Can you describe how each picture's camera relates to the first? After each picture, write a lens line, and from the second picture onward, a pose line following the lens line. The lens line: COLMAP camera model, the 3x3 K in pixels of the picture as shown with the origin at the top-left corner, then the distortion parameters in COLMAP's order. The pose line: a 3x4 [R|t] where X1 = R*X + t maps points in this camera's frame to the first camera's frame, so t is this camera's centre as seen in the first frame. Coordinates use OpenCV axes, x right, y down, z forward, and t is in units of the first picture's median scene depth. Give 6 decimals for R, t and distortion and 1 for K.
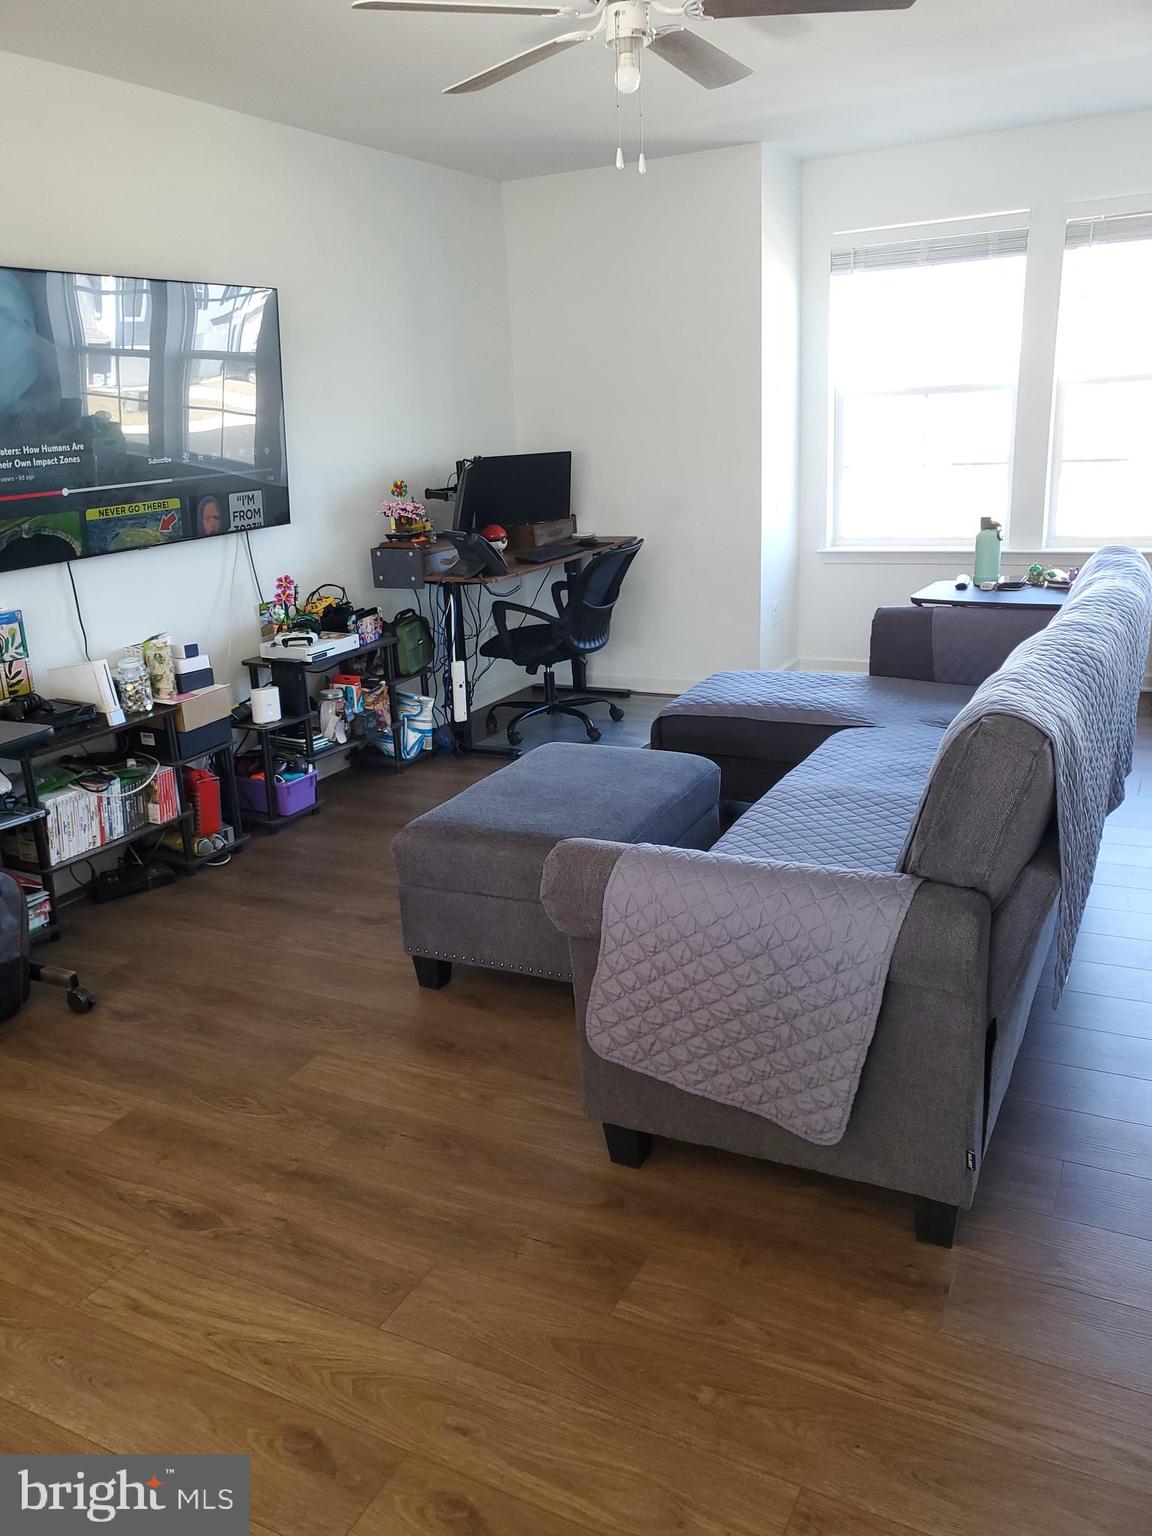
lens RADIAL K [[1173.1, 0, 573.6], [0, 1173.1, 776.3], [0, 0, 1]] dist [0.016639, 0.005195]
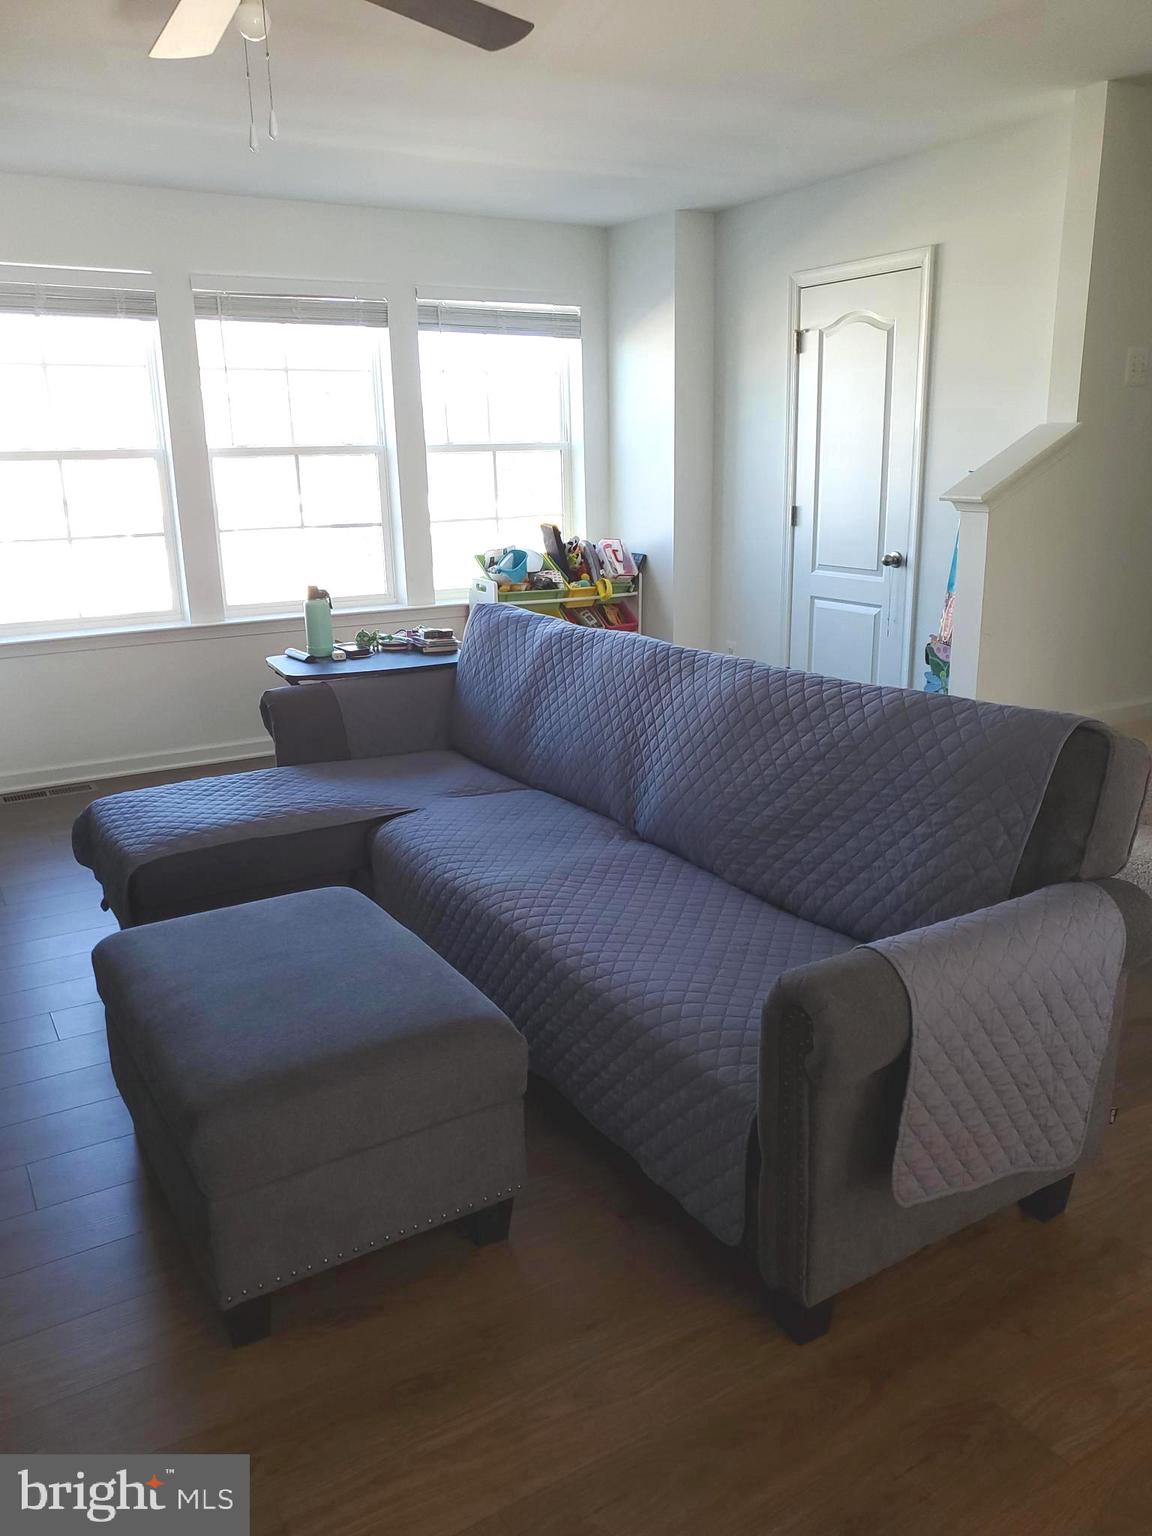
lens RADIAL K [[1173.1, 0, 570.1], [0, 1173.1, 765.7], [0, 0, 1]] dist [0.016639, 0.005195]
pose [[0.528317, -0.175613, 0.830687, -0.362984], [0.239399, 0.969490, 0.052699, -0.080211], [-0.814598, 0.171024, 0.554239, 0.331175]]
